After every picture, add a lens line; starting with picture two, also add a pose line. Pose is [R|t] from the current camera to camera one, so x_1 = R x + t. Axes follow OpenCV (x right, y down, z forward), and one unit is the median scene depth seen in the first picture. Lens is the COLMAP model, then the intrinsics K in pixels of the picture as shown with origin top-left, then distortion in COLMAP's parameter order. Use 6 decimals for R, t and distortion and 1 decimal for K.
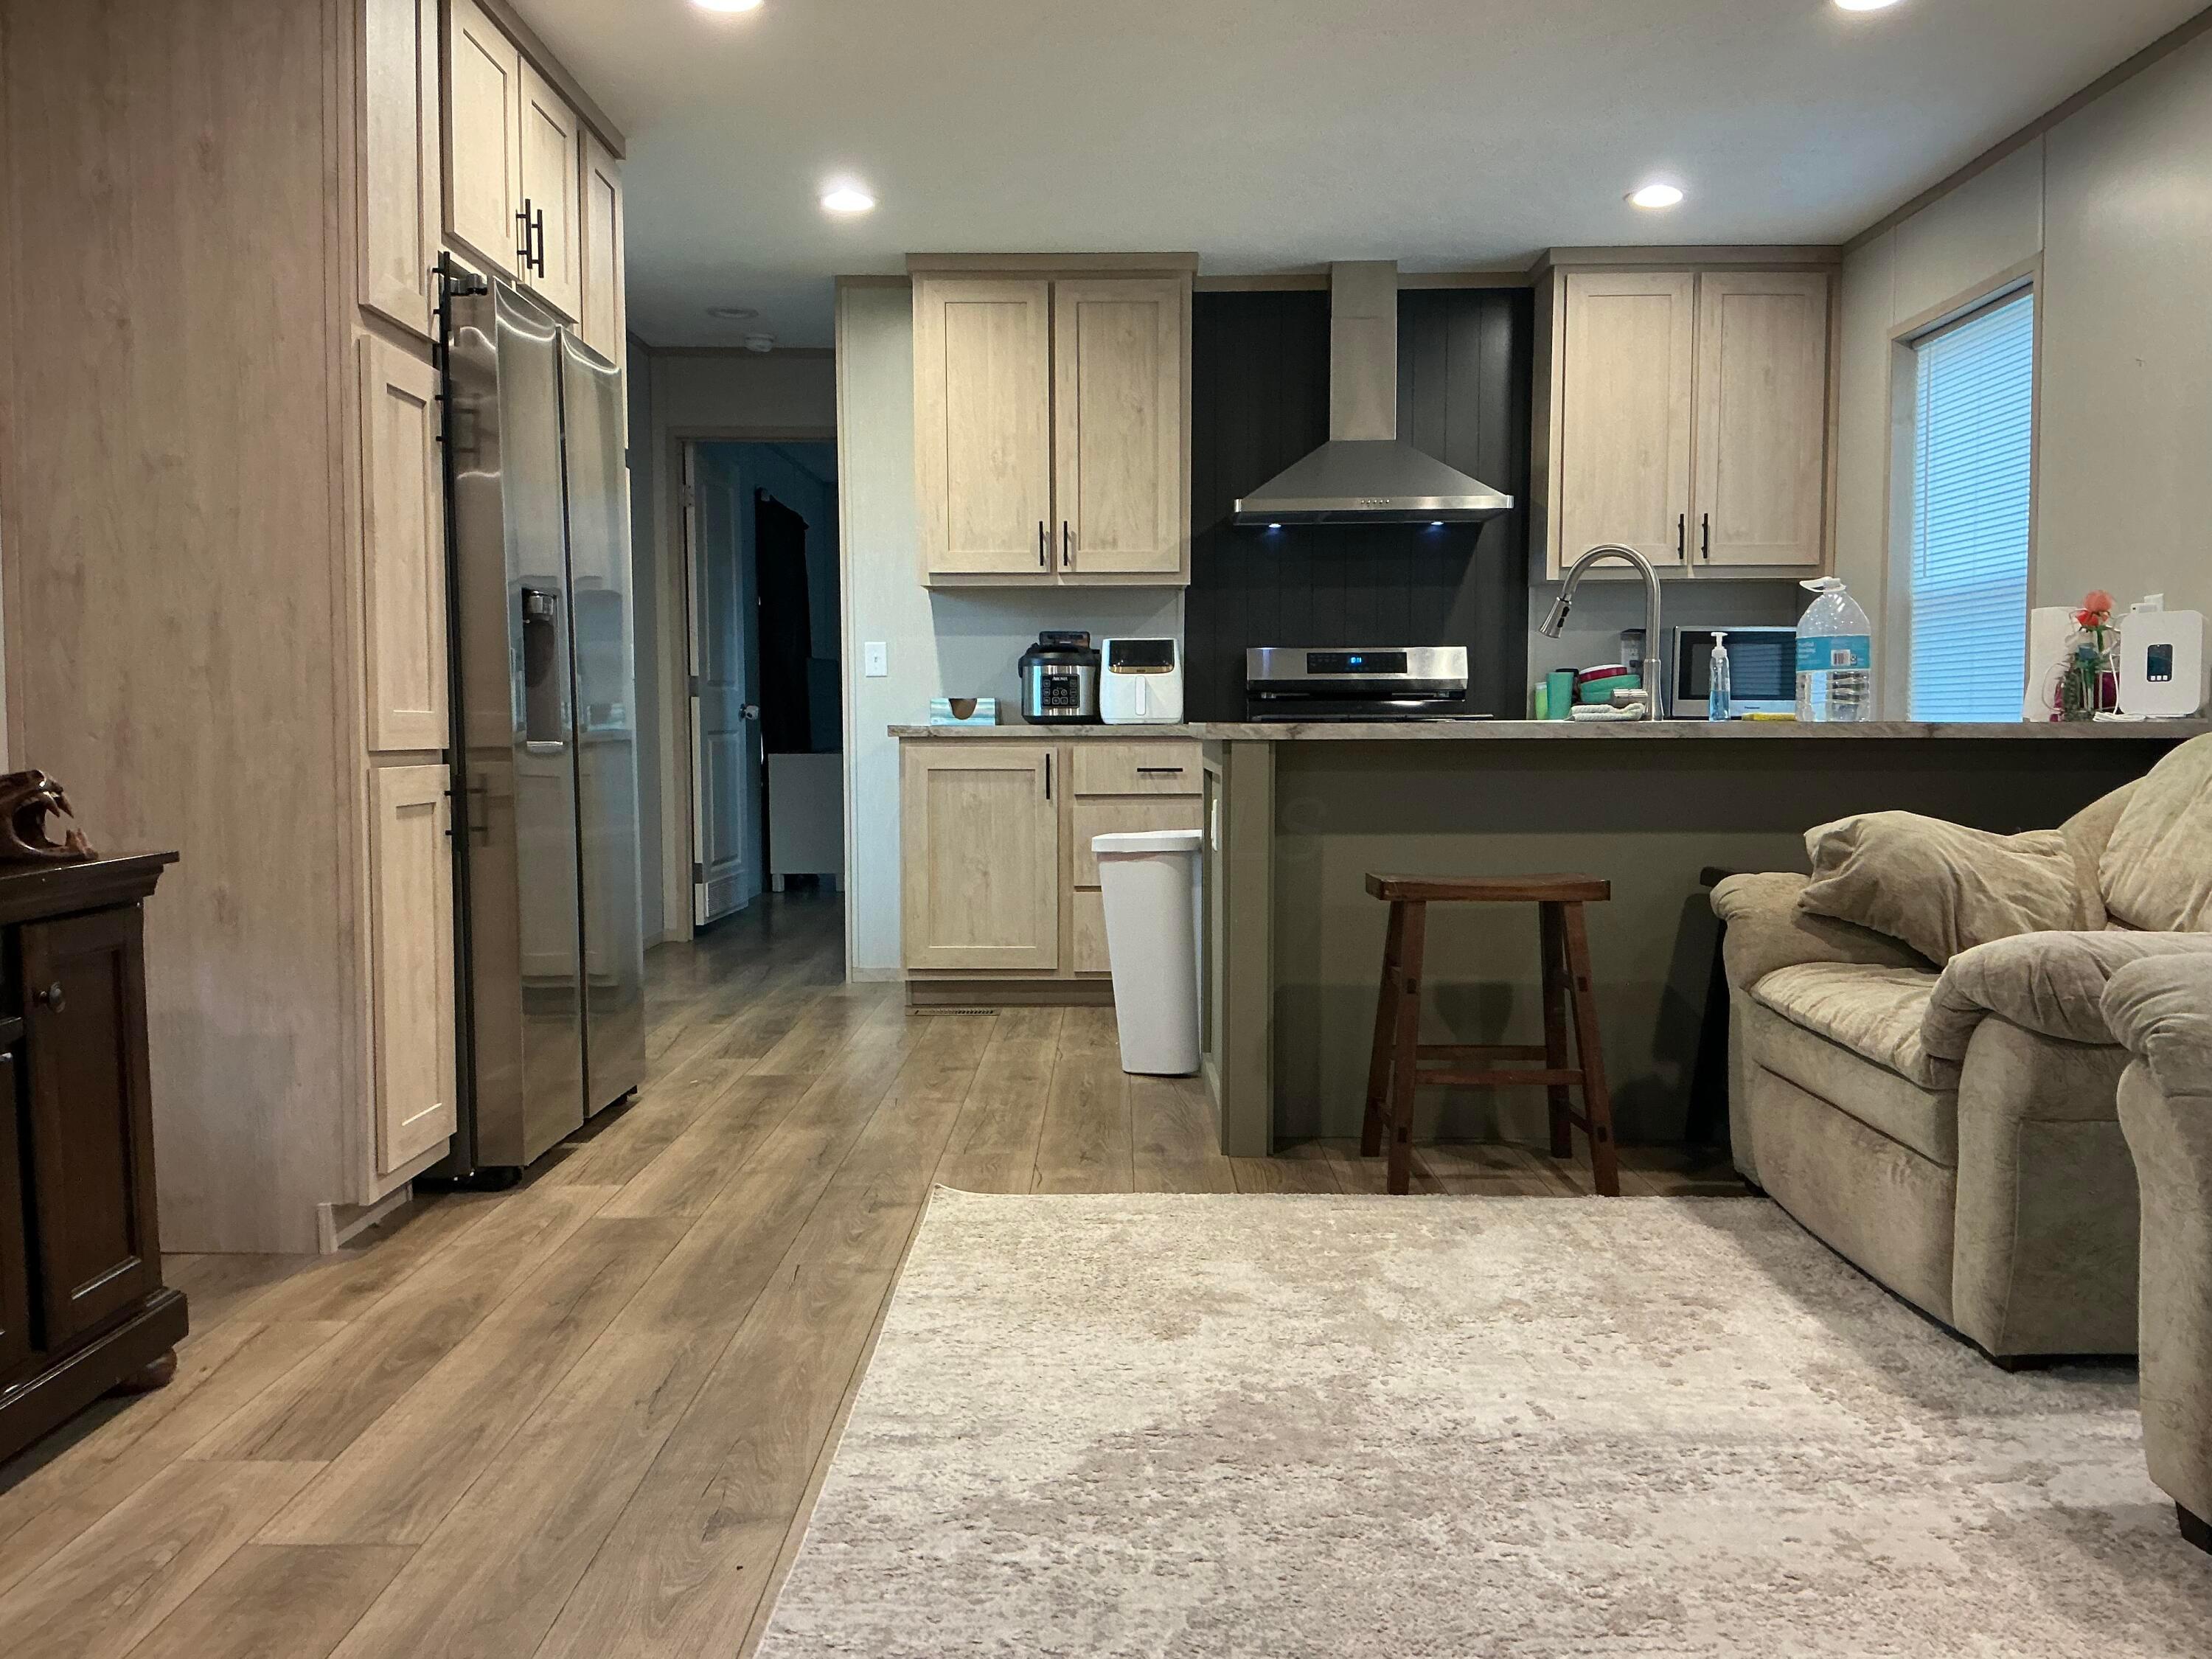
lens RADIAL K [[1855.4, 0, 1092.6], [0, 1855.4, 832.6], [0, 0, 1]] dist [0.085980, -0.085715]
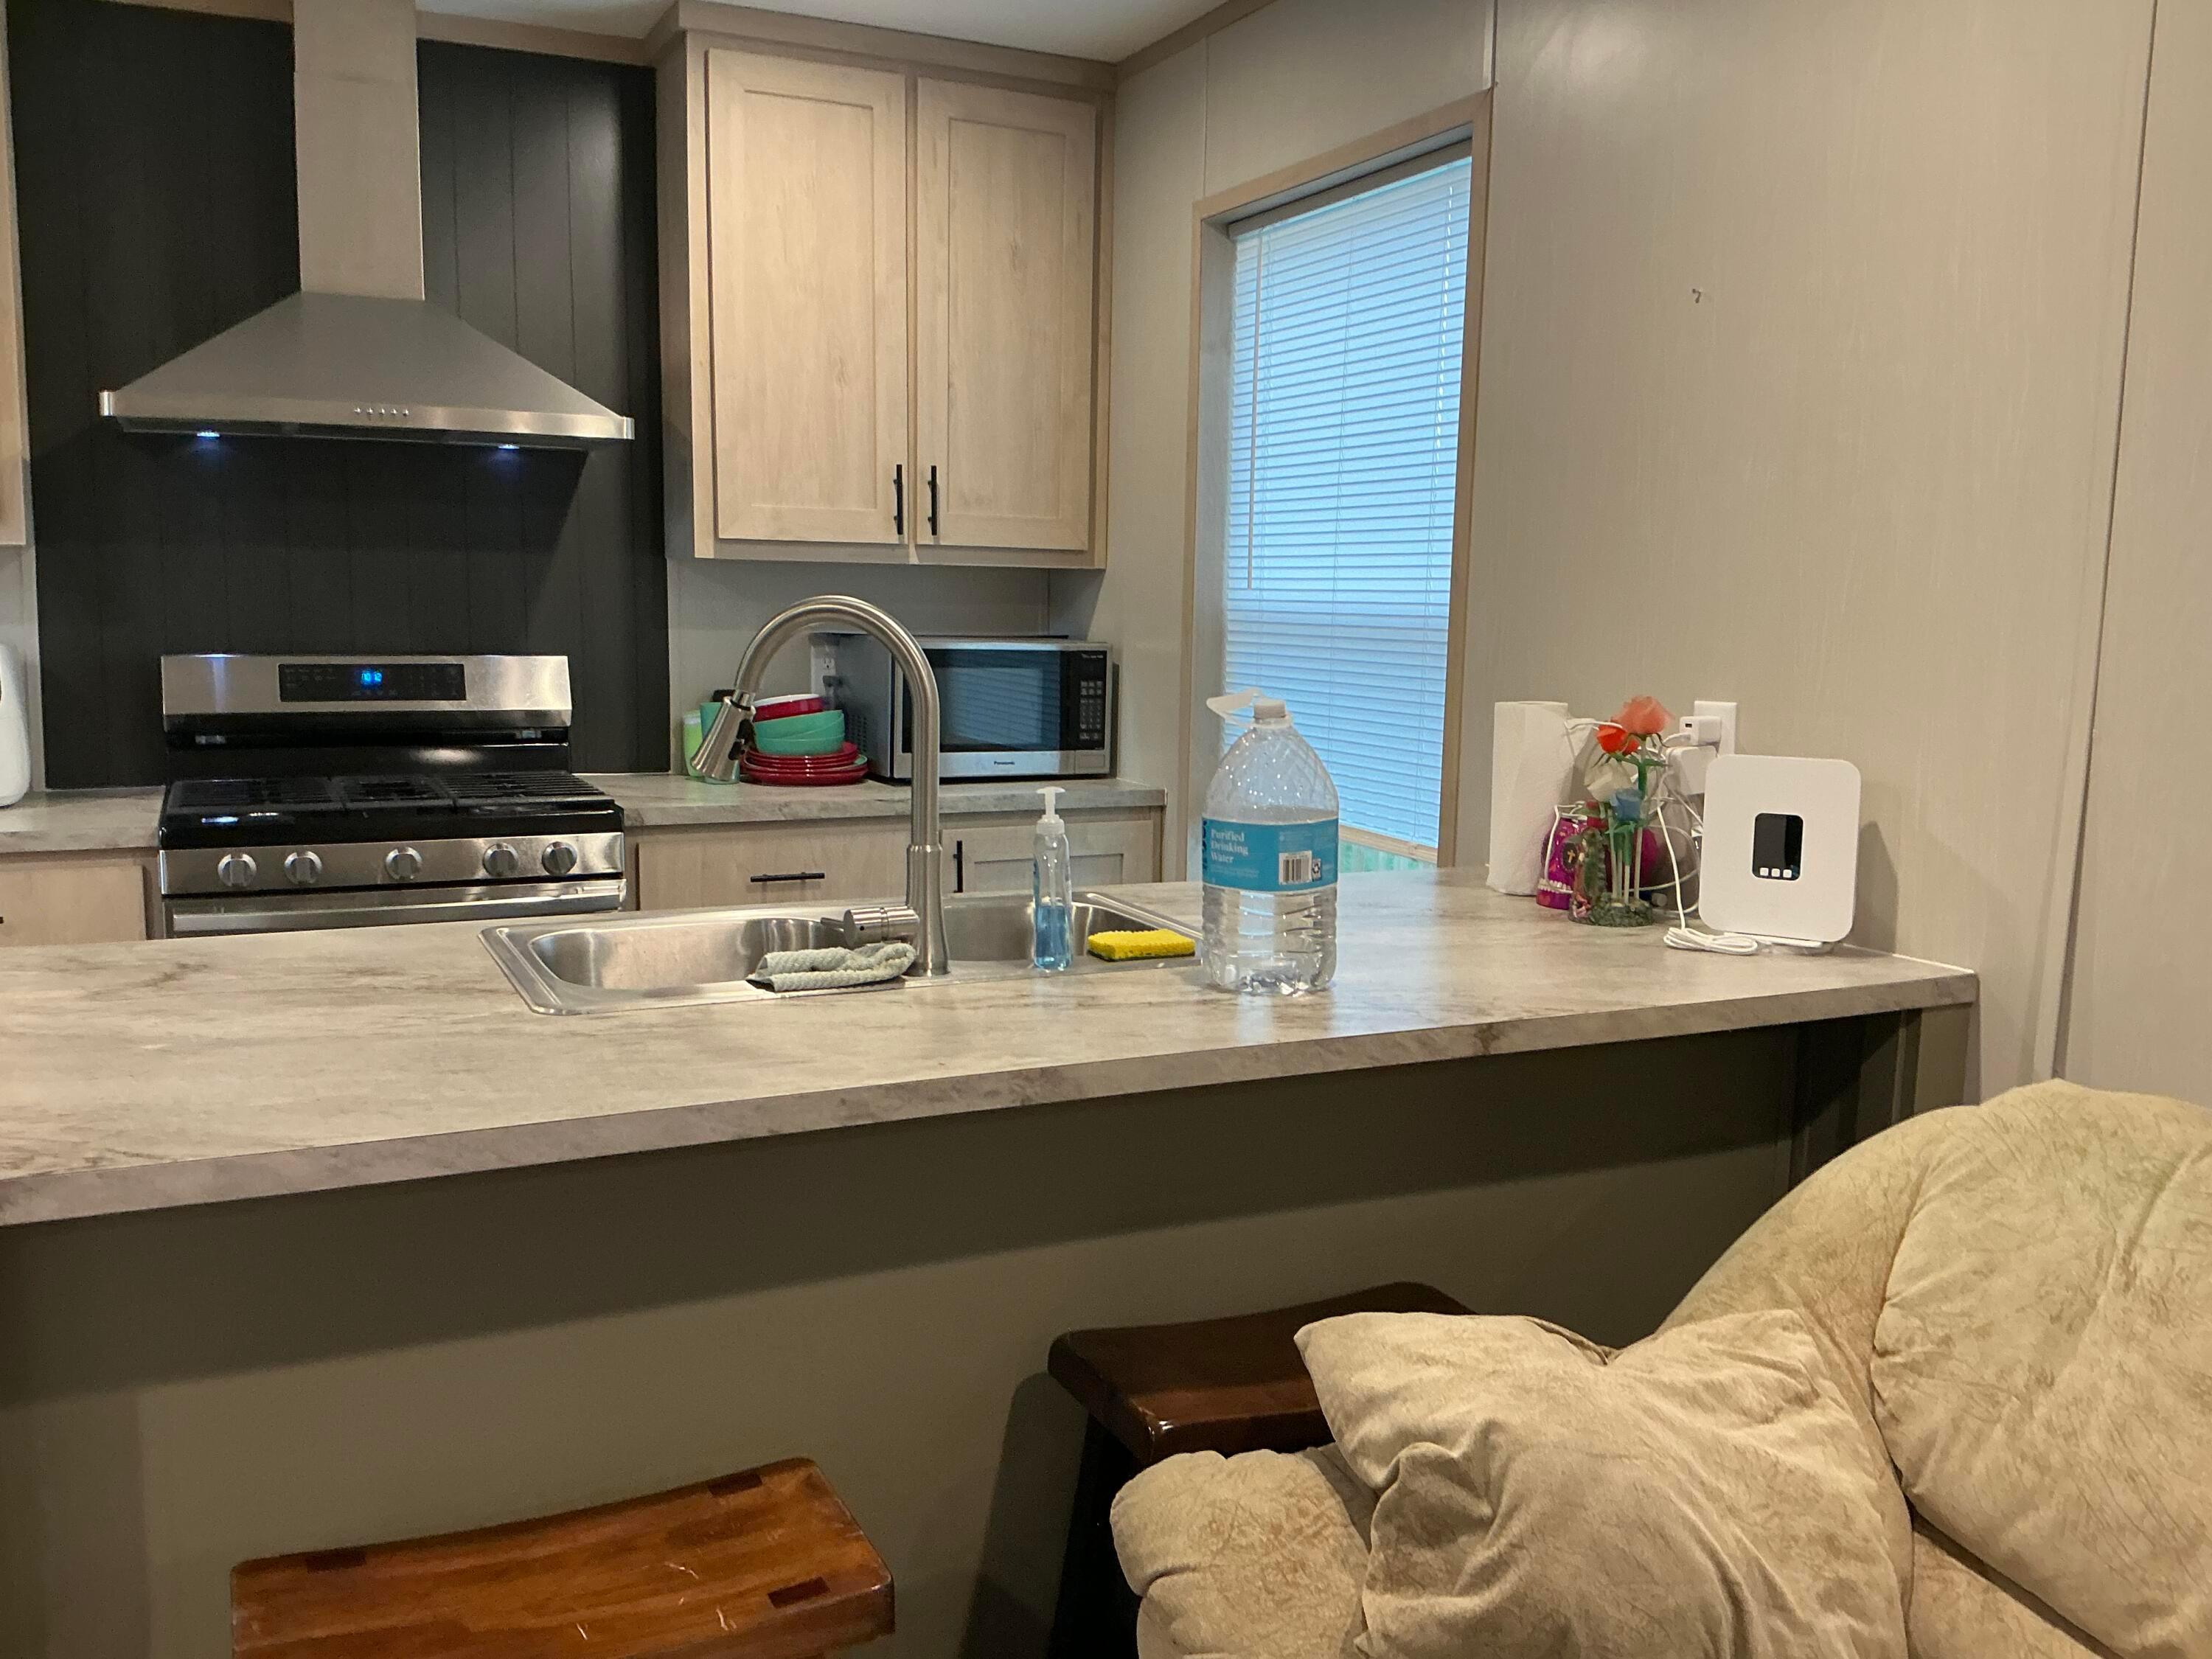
lens RADIAL K [[1855.4, 0, 1097.9], [0, 1855.4, 839.8], [0, 0, 1]] dist [0.085980, -0.085715]
pose [[0.900834, -0.040819, 0.432240, 0.100456], [0.008409, 0.997024, 0.076629, -0.095326], [-0.434082, -0.065395, 0.898497, 0.411426]]
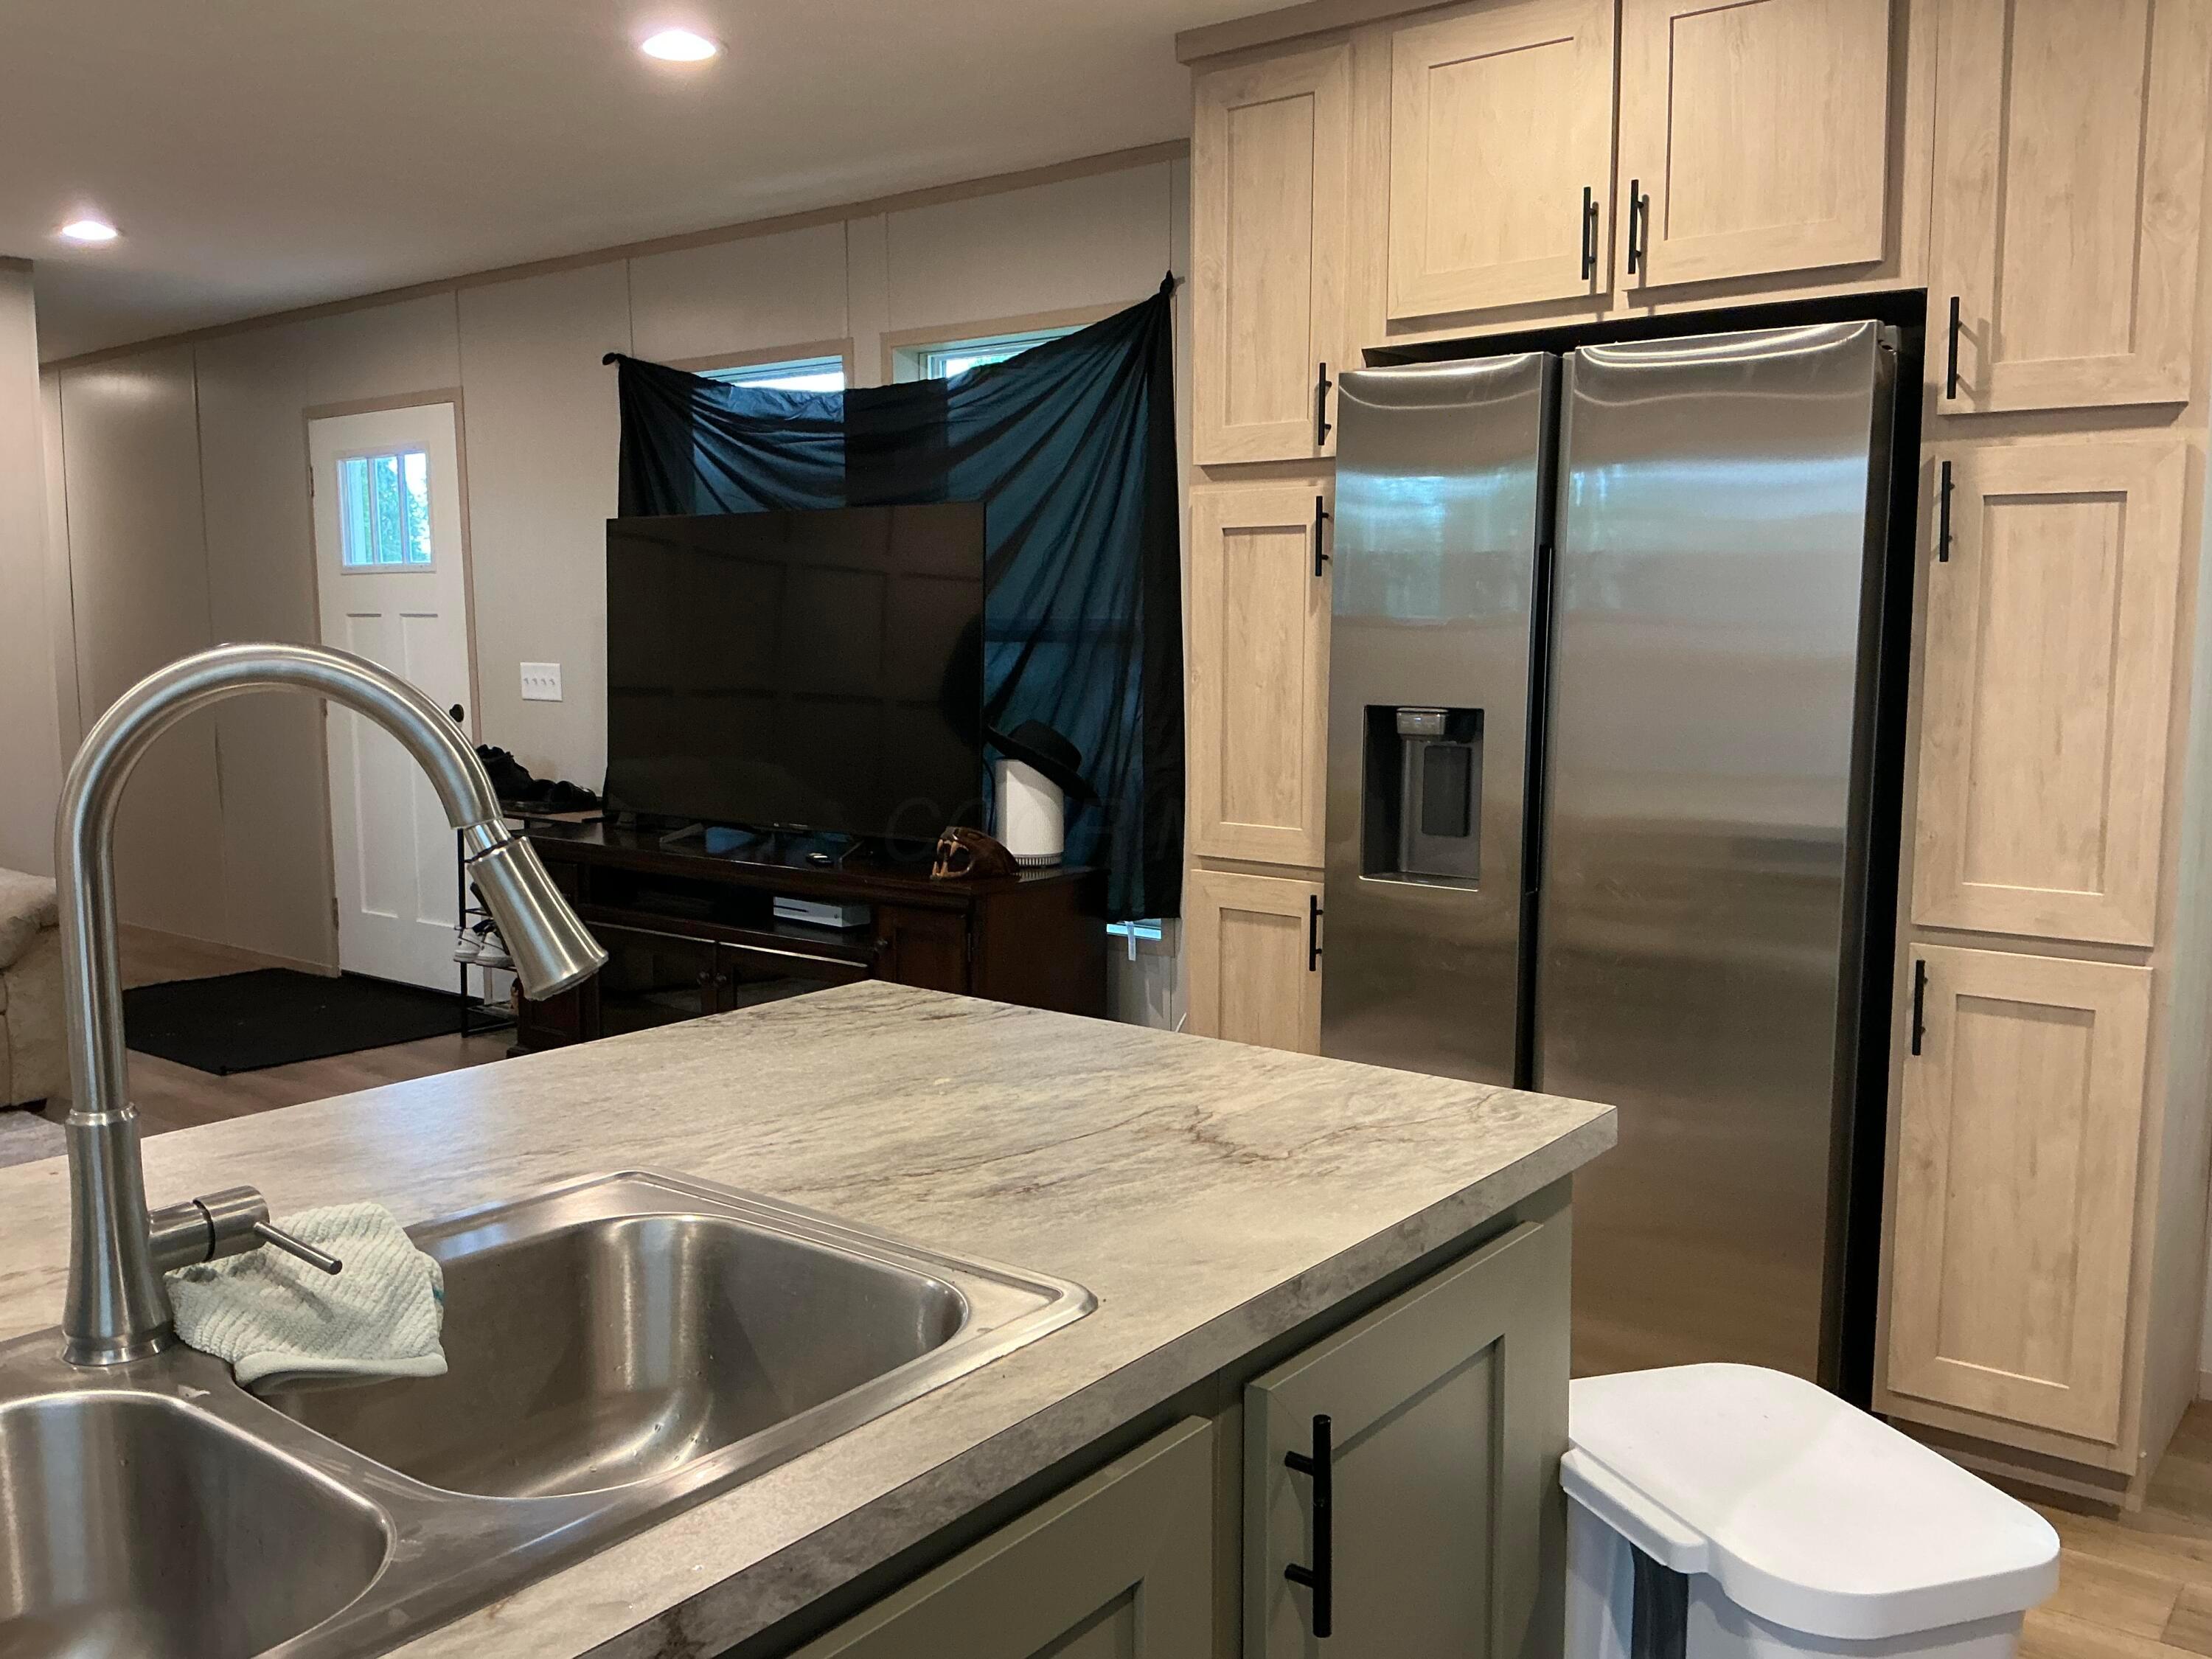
lens RADIAL K [[1855.4, 0, 1086.8], [0, 1855.4, 838.3], [0, 0, 1]] dist [0.085980, -0.085715]
pose [[-0.617448, 0.102711, -0.779877, 0.278738], [-0.042562, 0.985624, 0.163505, -0.124605], [0.785459, 0.134149, -0.604200, 0.861578]]
